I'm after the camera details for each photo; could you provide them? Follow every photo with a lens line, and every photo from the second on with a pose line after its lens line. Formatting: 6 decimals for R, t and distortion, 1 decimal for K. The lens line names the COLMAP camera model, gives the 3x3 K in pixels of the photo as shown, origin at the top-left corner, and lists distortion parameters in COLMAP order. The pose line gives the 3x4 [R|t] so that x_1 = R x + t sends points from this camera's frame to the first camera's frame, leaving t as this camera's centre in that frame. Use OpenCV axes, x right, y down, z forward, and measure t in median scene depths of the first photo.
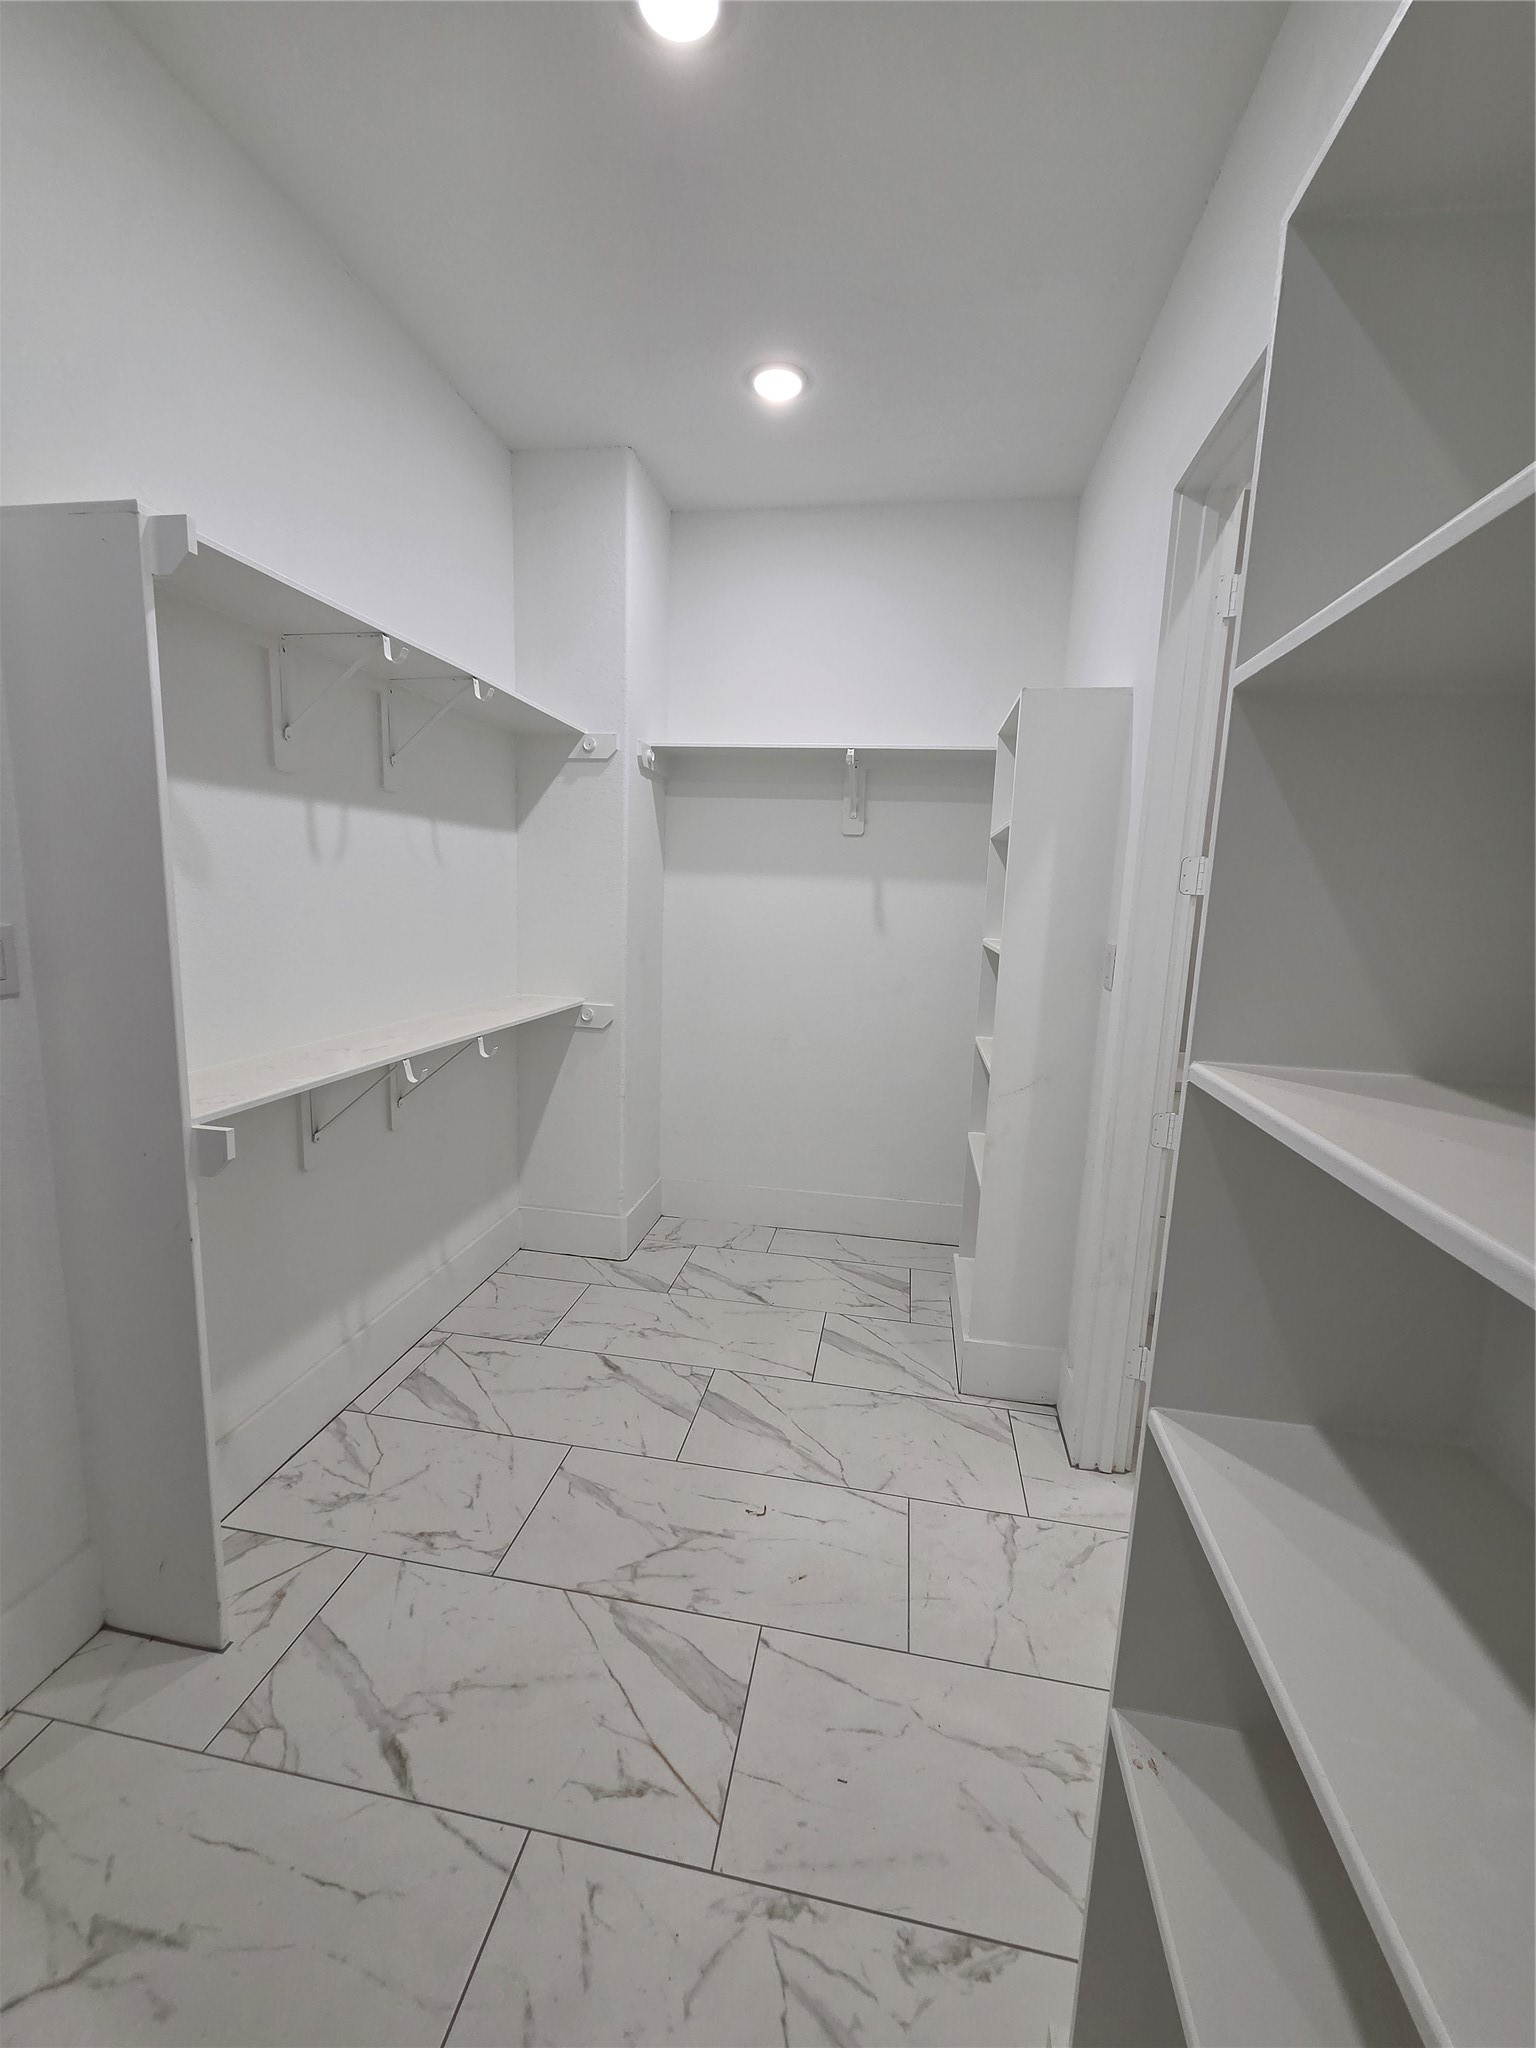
lens RADIAL K [[845.0, 0, 767.9], [0, 845.0, 1026.8], [0, 0, 1]] dist [0.002512, 0.002142]
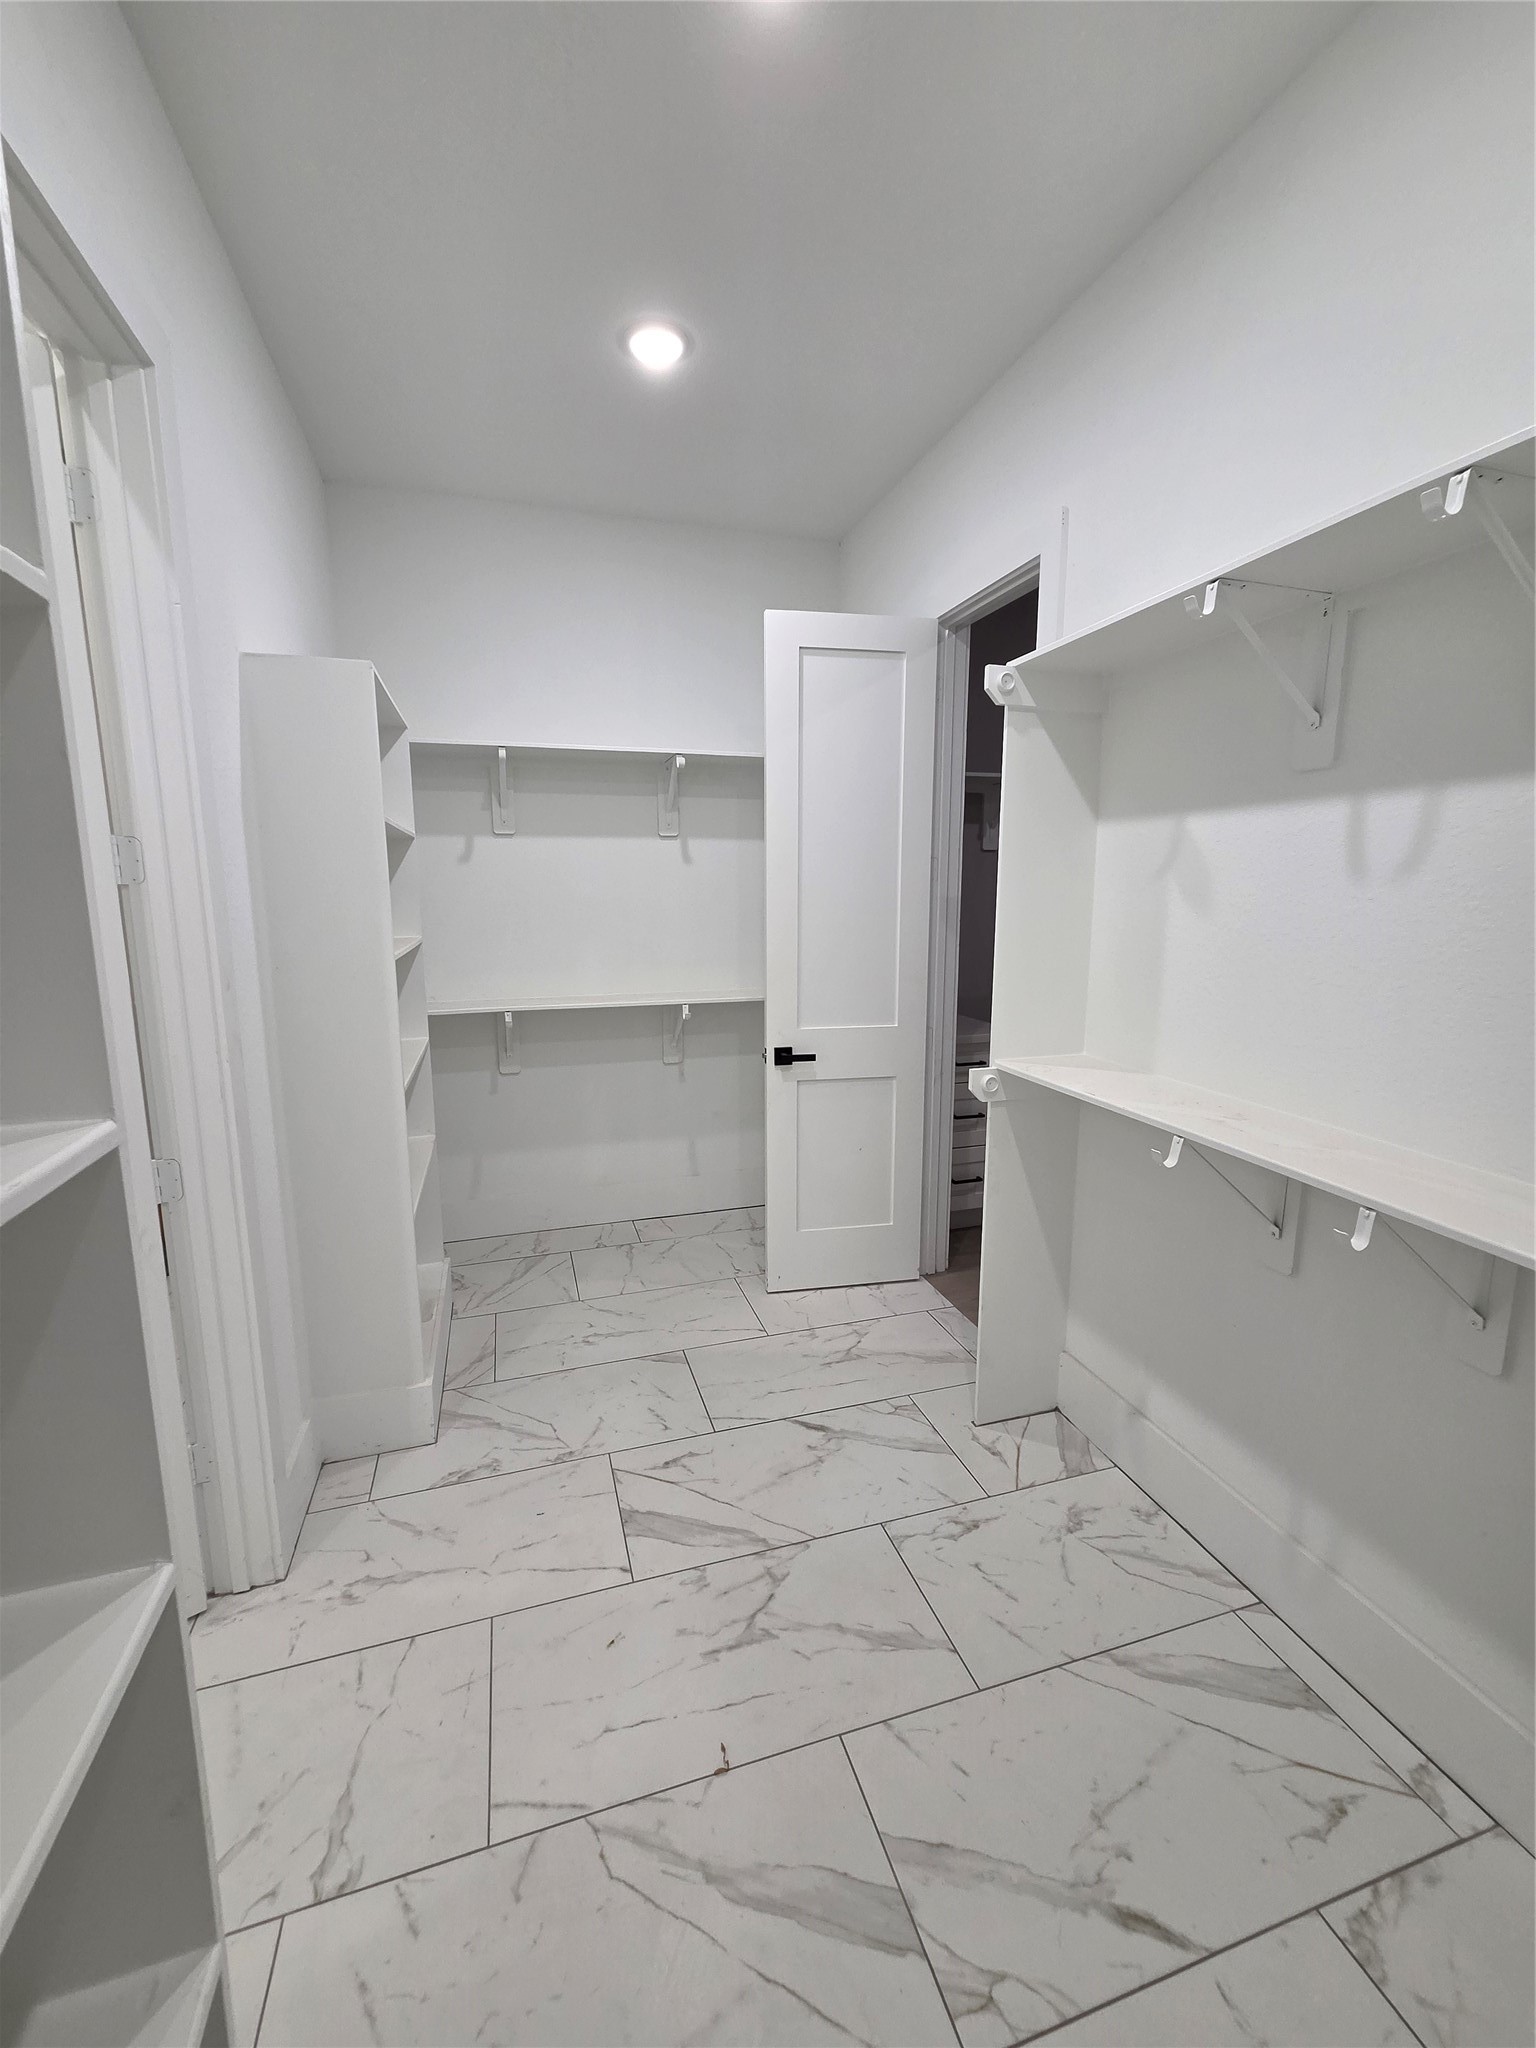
lens RADIAL K [[845.0, 0, 772.2], [0, 845.0, 1024.5], [0, 0, 1]] dist [0.002512, 0.002142]
pose [[-0.890096, 0.040512, -0.453970, 0.272276], [-0.100797, 0.953881, 0.282756, -0.269988], [0.444488, 0.297439, -0.844962, 1.634608]]
